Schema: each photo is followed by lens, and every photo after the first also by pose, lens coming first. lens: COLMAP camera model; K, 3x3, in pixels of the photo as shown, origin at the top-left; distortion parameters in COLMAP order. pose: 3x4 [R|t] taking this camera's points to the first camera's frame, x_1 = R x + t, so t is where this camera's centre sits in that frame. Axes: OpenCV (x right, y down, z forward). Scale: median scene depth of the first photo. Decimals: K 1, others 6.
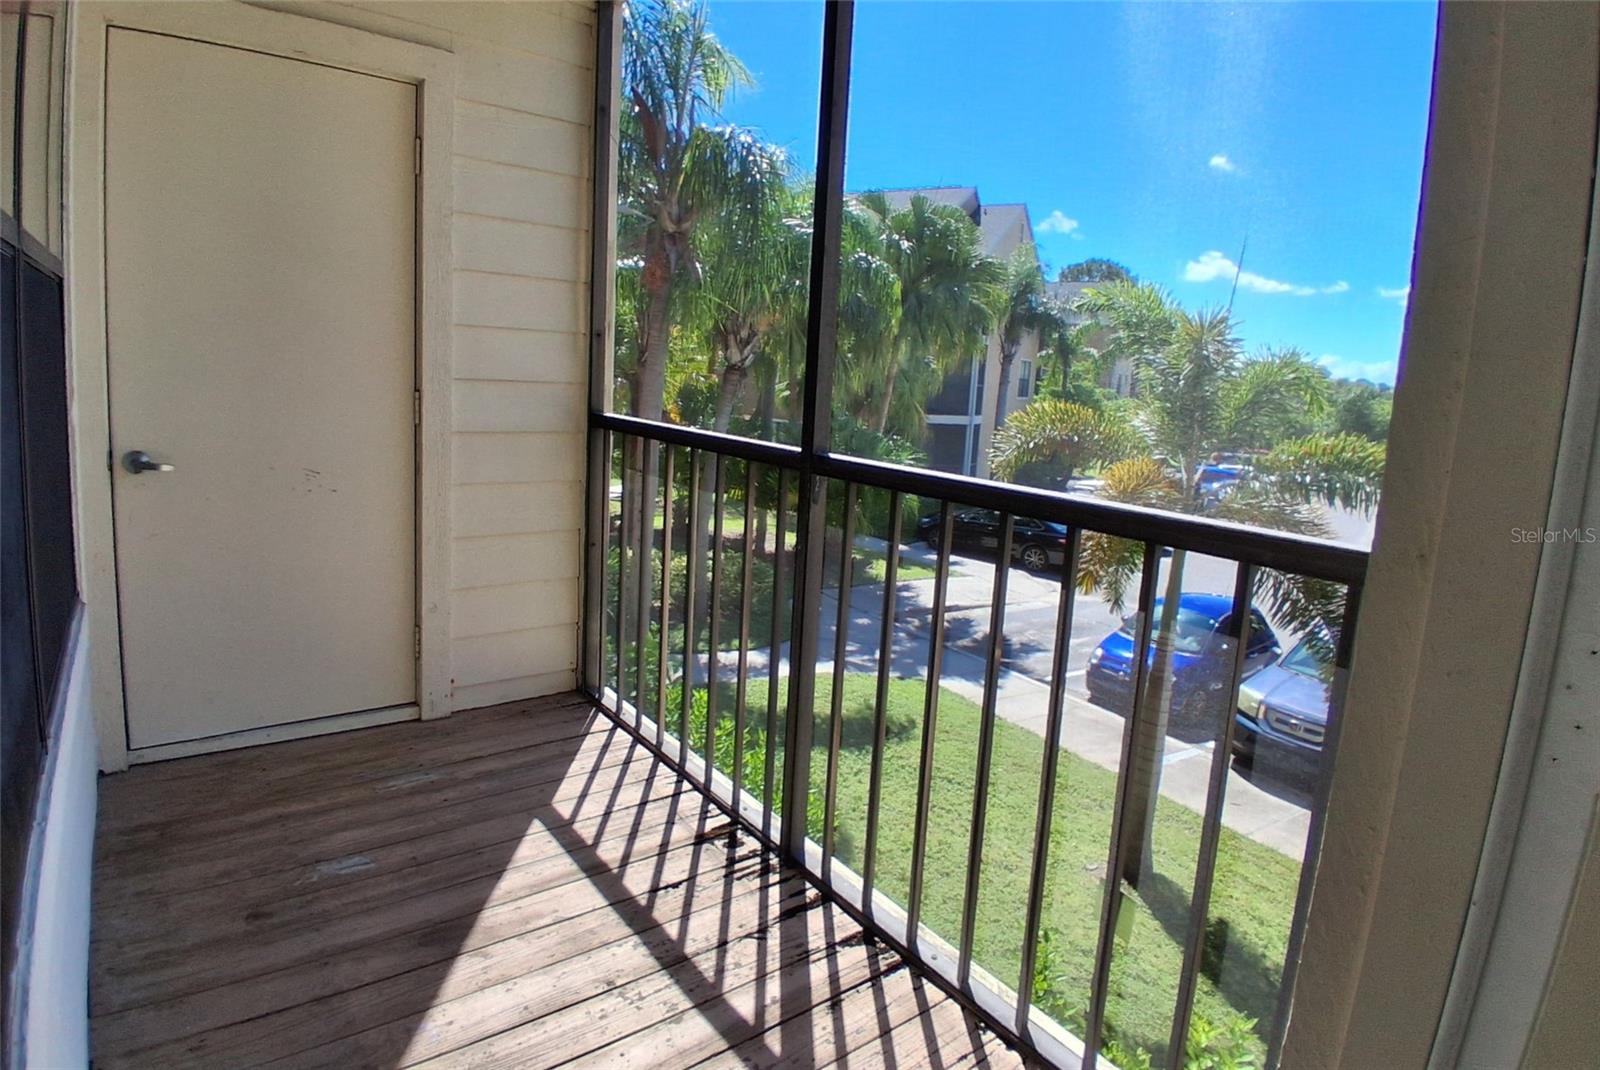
lens RADIAL K [[859.6, 0, 803.5], [0, 859.6, 493.9], [0, 0, 1]] dist [-0.011737, -0.000786]
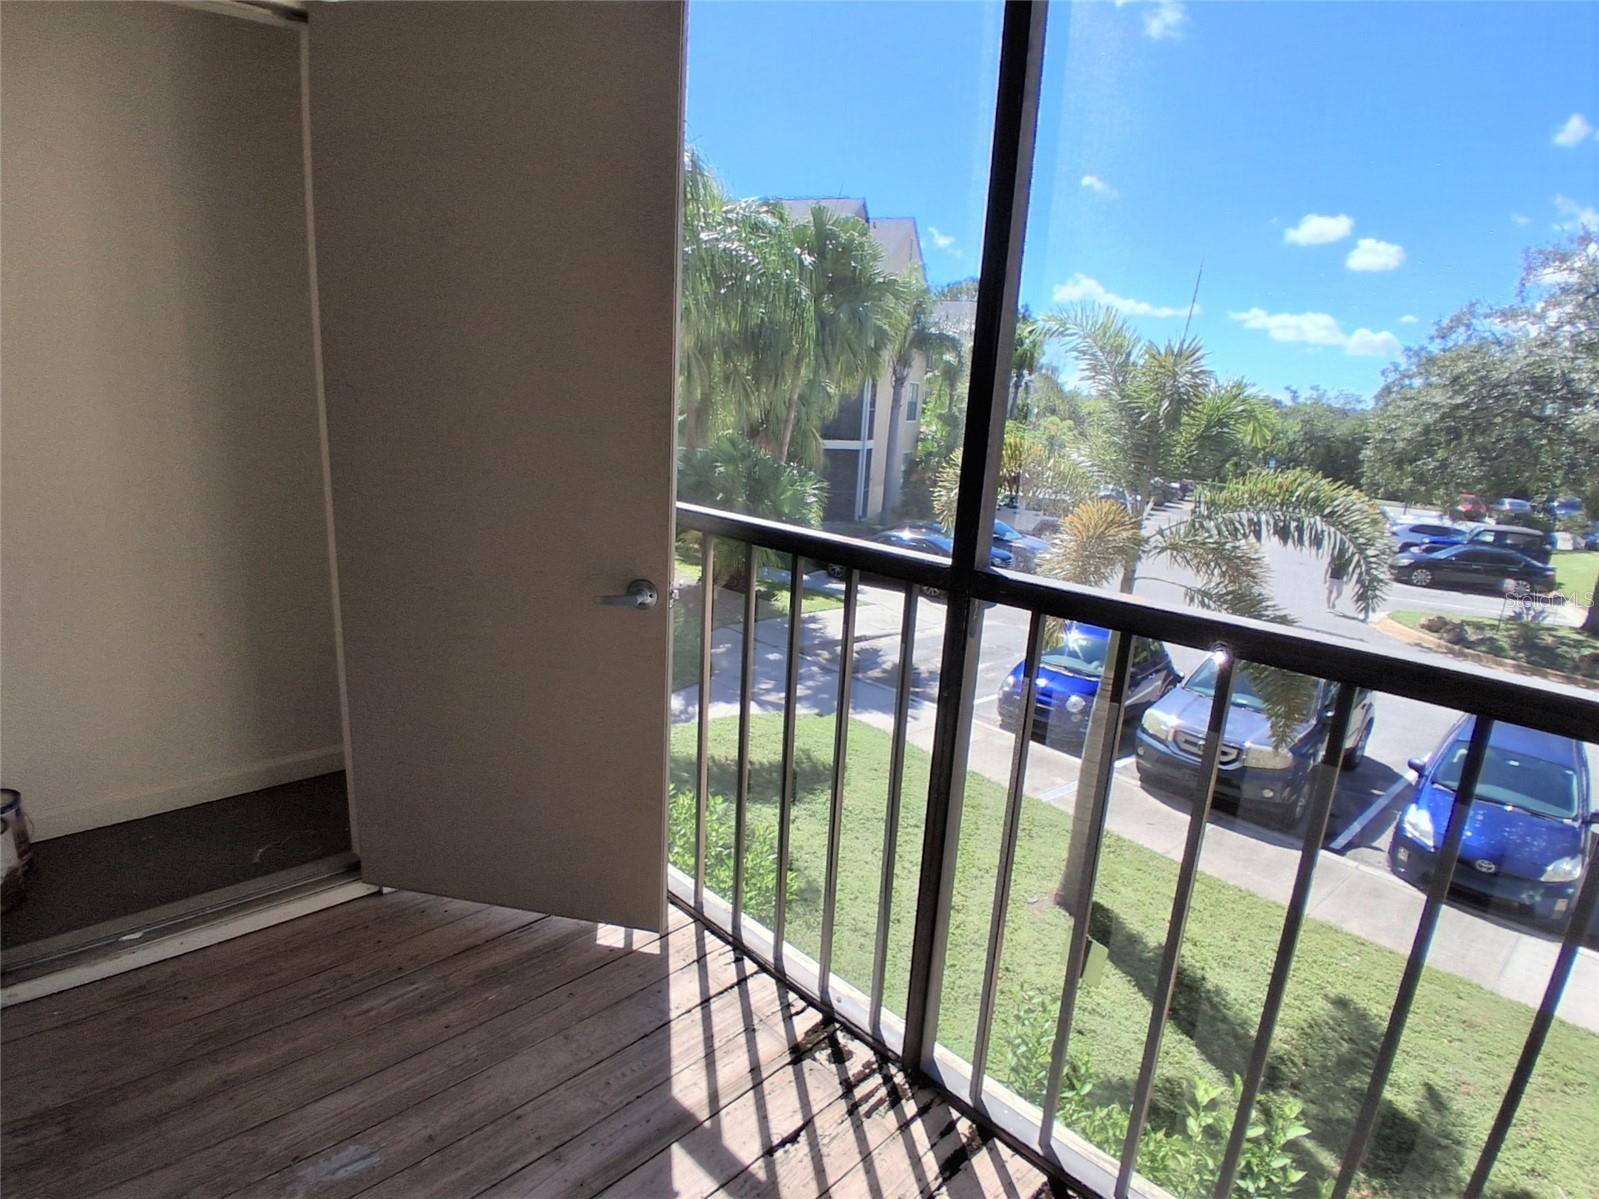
lens RADIAL K [[853.5, 0, 799.3], [0, 853.5, 618.8], [0, 0, 1]] dist [0.005648, -0.048510]
pose [[0.991258, -0.034229, 0.127419, -0.059801], [0.019057, 0.992778, 0.118440, -0.024127], [-0.130553, -0.114976, 0.984752, 0.082948]]
